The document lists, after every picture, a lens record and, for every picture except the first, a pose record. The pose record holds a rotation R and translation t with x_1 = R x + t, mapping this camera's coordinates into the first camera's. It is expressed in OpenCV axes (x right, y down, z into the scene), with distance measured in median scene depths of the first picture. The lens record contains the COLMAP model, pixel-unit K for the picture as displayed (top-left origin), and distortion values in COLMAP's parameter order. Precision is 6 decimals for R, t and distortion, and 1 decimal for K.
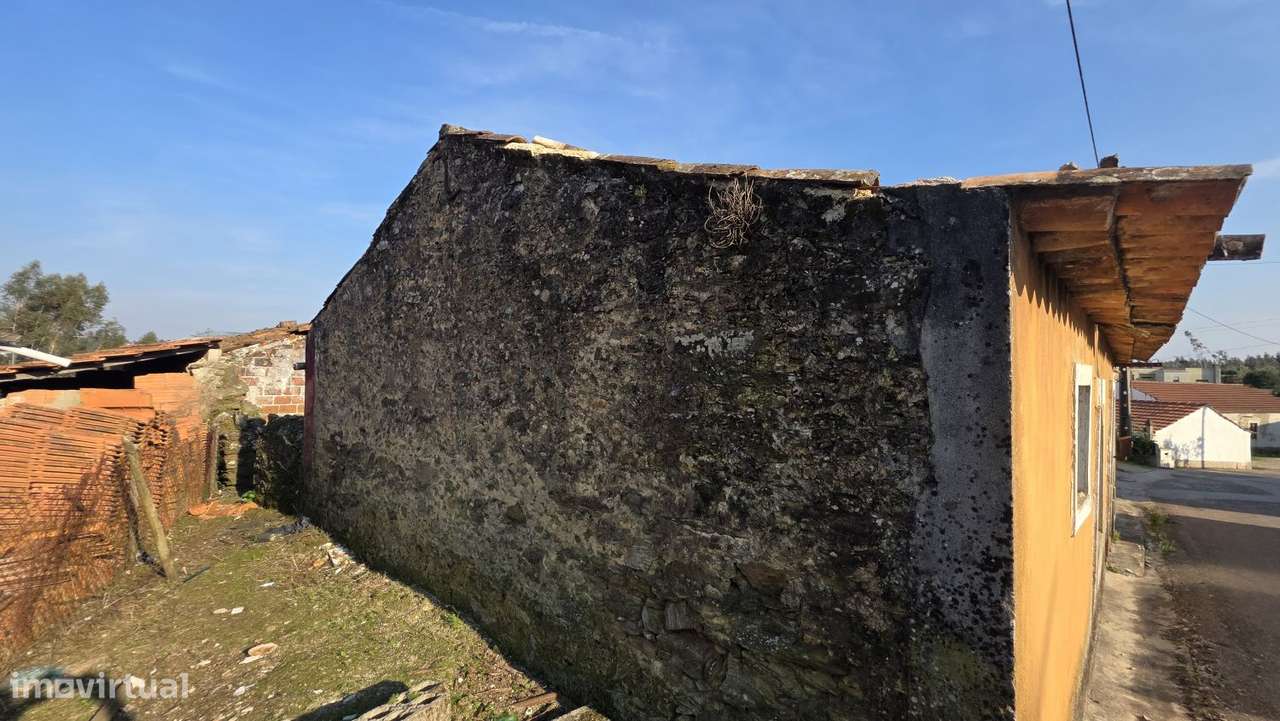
lens RADIAL K [[516.4, 0, 640.0], [0, 516.4, 360.5], [0, 0, 1]] dist [0.000564, -0.000116]
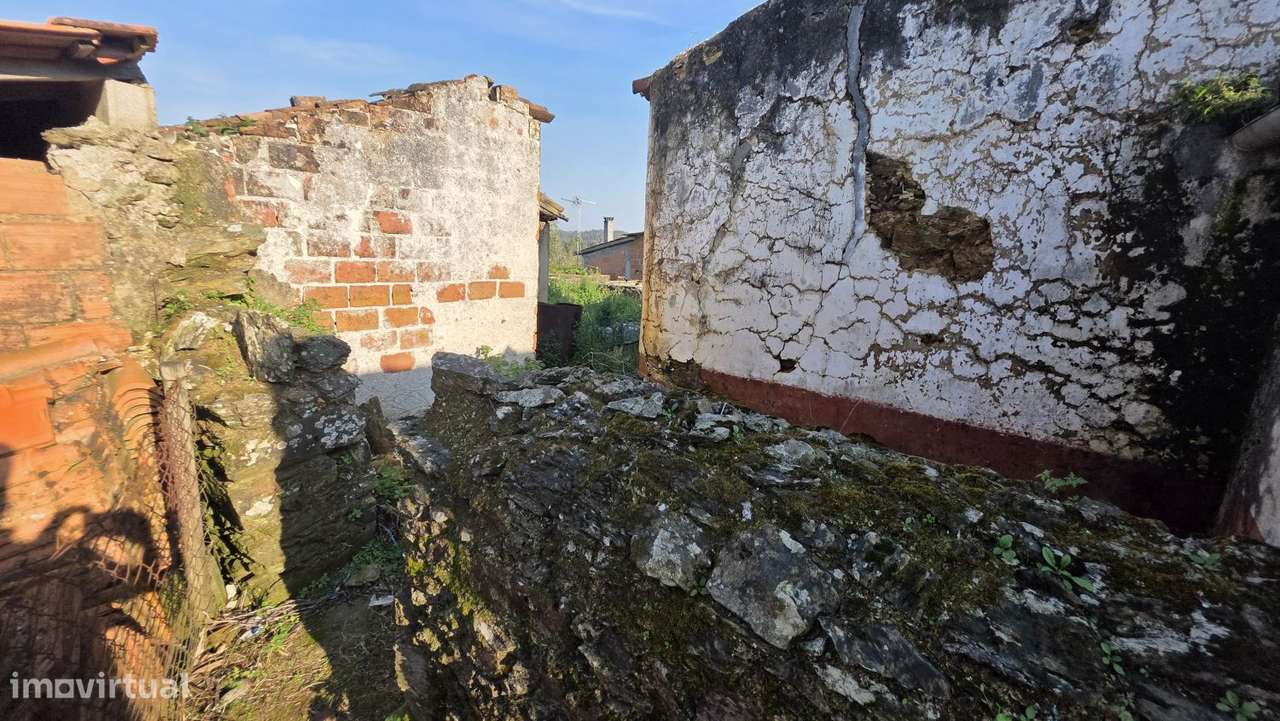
lens RADIAL K [[516.4, 0, 640.0], [0, 516.4, 360.5], [0, 0, 1]] dist [0.000564, -0.000116]
pose [[0.999136, 0.031297, 0.027342, -0.536586], [-0.036895, 0.970811, 0.236991, 0.046690], [-0.019127, -0.237795, 0.971127, 0.672013]]
